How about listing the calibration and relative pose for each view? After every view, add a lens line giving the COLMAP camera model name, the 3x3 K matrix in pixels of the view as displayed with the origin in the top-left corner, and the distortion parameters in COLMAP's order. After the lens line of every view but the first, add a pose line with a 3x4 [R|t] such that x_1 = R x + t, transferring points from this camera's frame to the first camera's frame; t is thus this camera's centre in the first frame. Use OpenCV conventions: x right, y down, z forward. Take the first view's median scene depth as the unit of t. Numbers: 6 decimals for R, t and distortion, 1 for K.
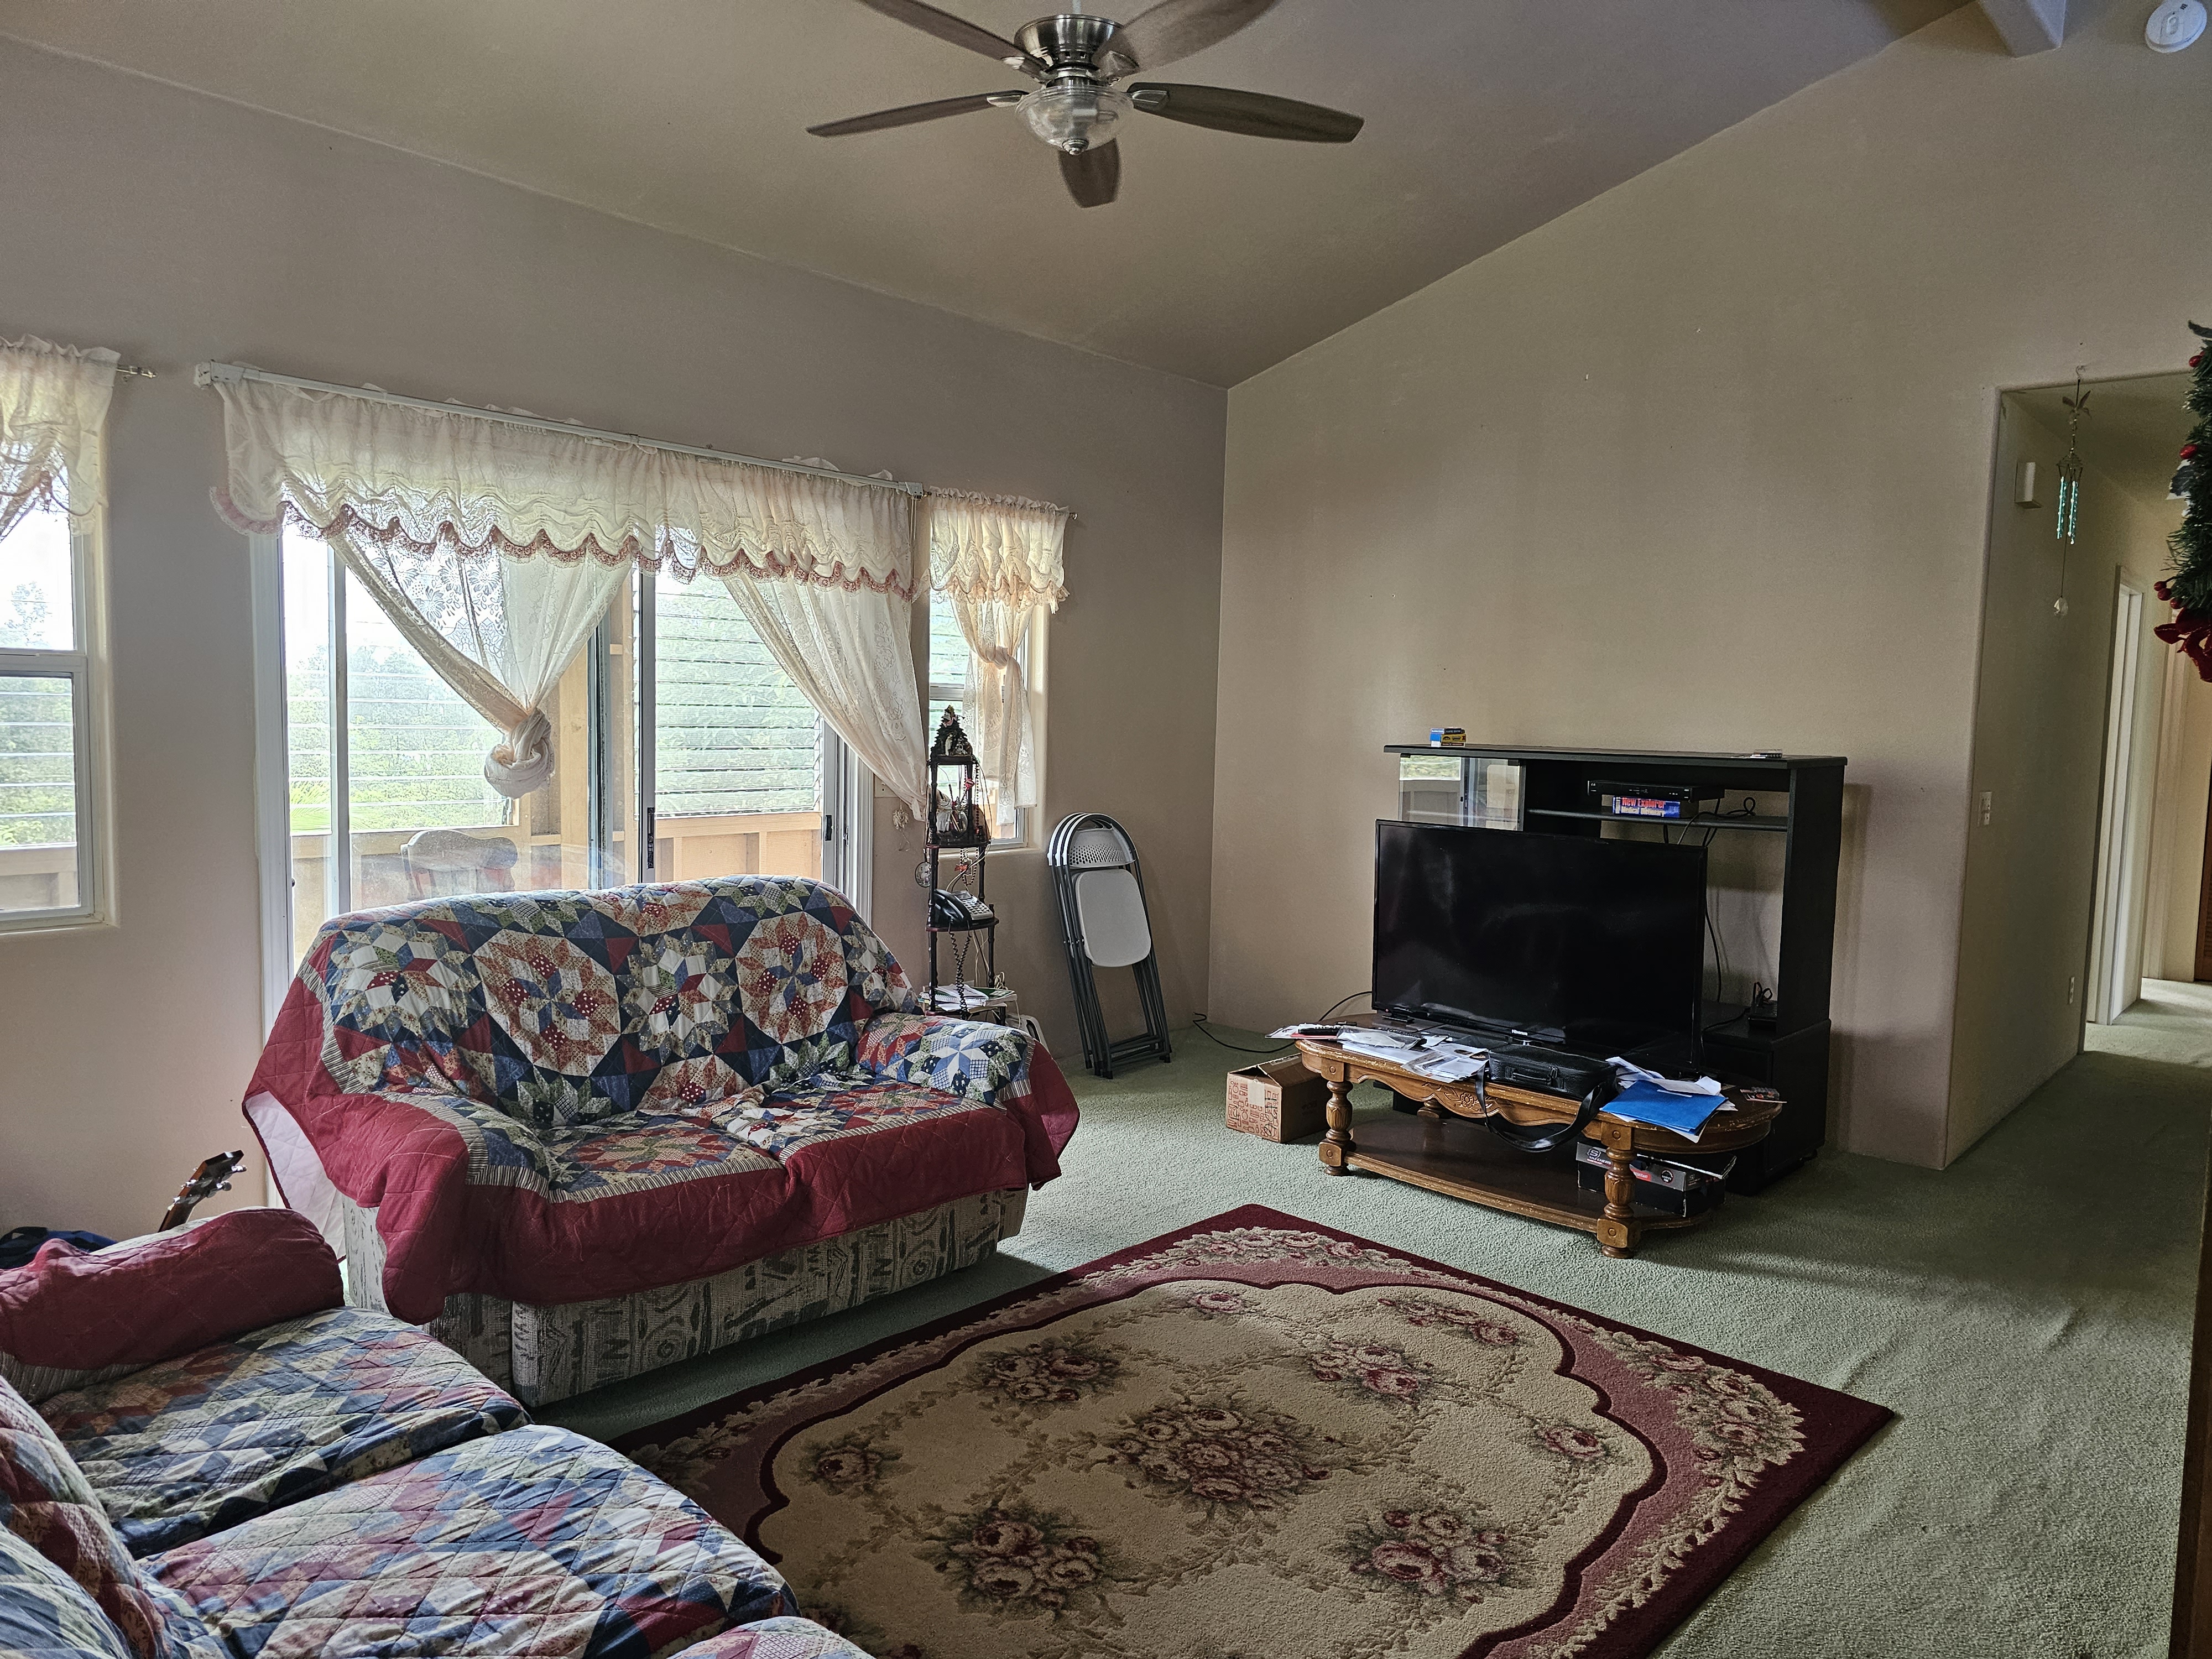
lens RADIAL K [[1485.2, 0, 1107.6], [0, 1485.2, 844.4], [0, 0, 1]] dist [0.008354, 0.002636]
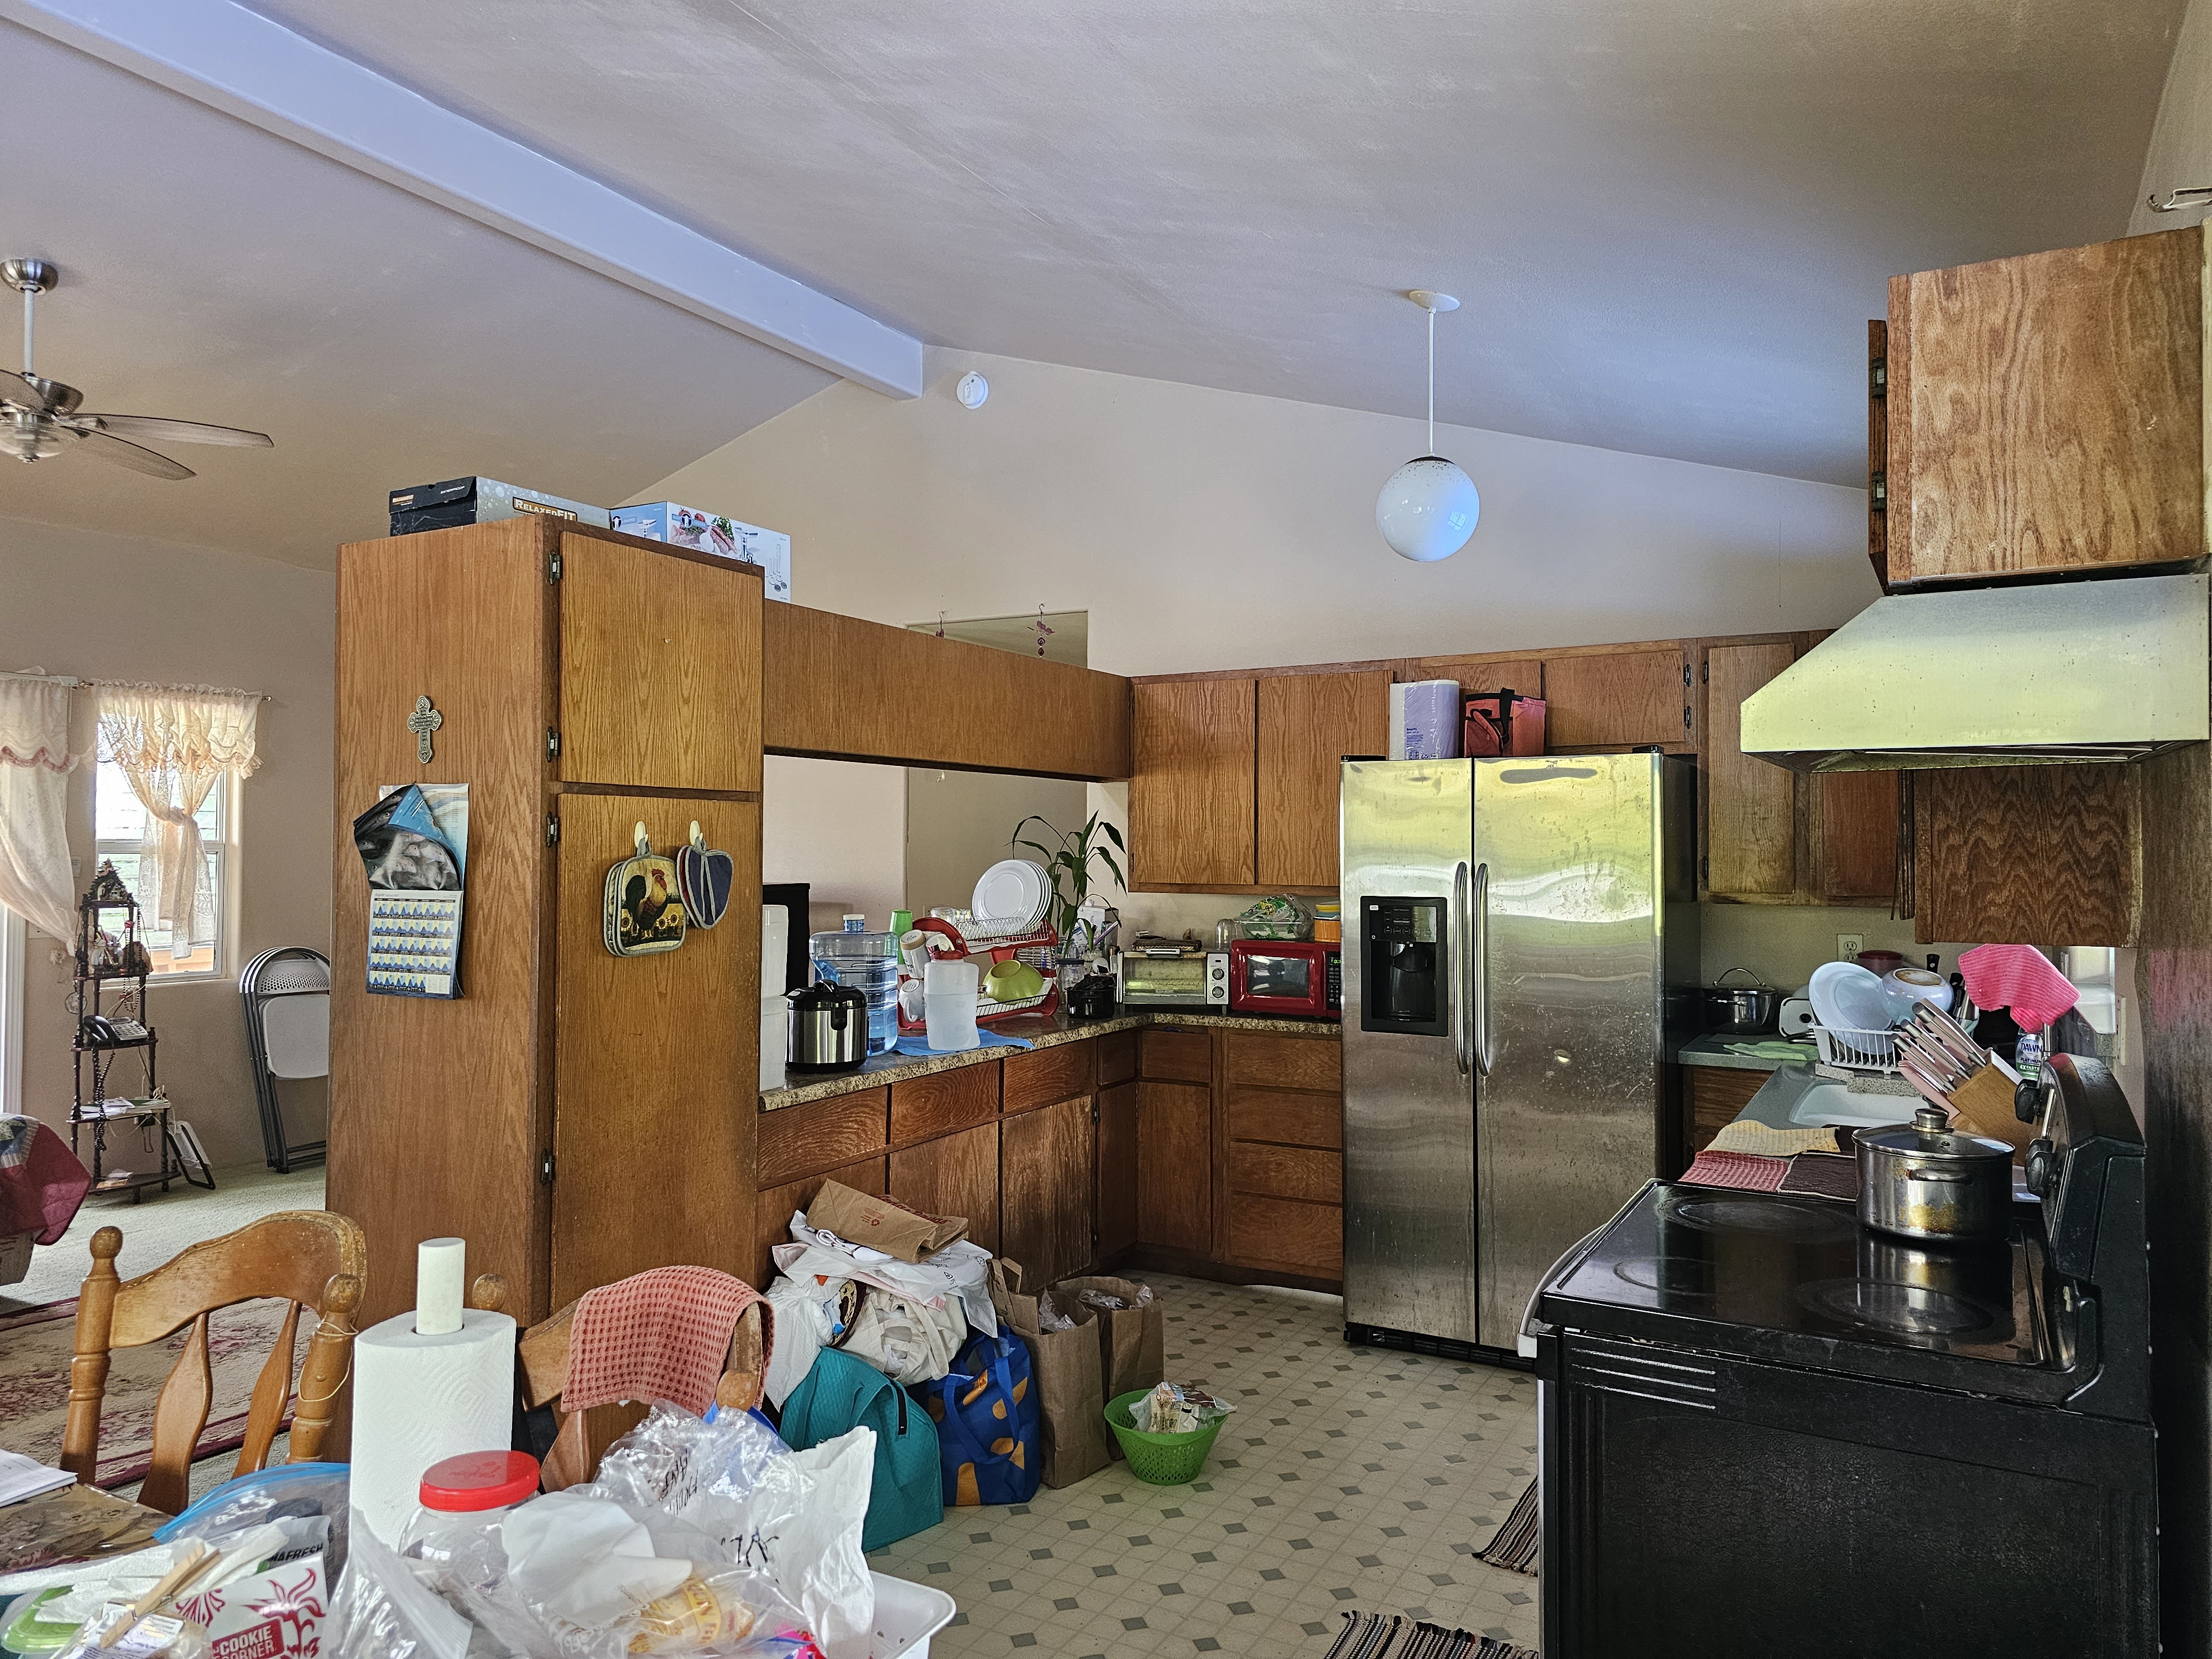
lens RADIAL K [[1485.2, 0, 1108.3], [0, 1485.2, 809.1], [0, 0, 1]] dist [0.008354, 0.002636]
pose [[0.971807, -0.015912, 0.235239, 0.383076], [0.042823, 0.993037, -0.109740, 0.031479], [-0.231855, 0.116720, 0.965722, -0.334736]]
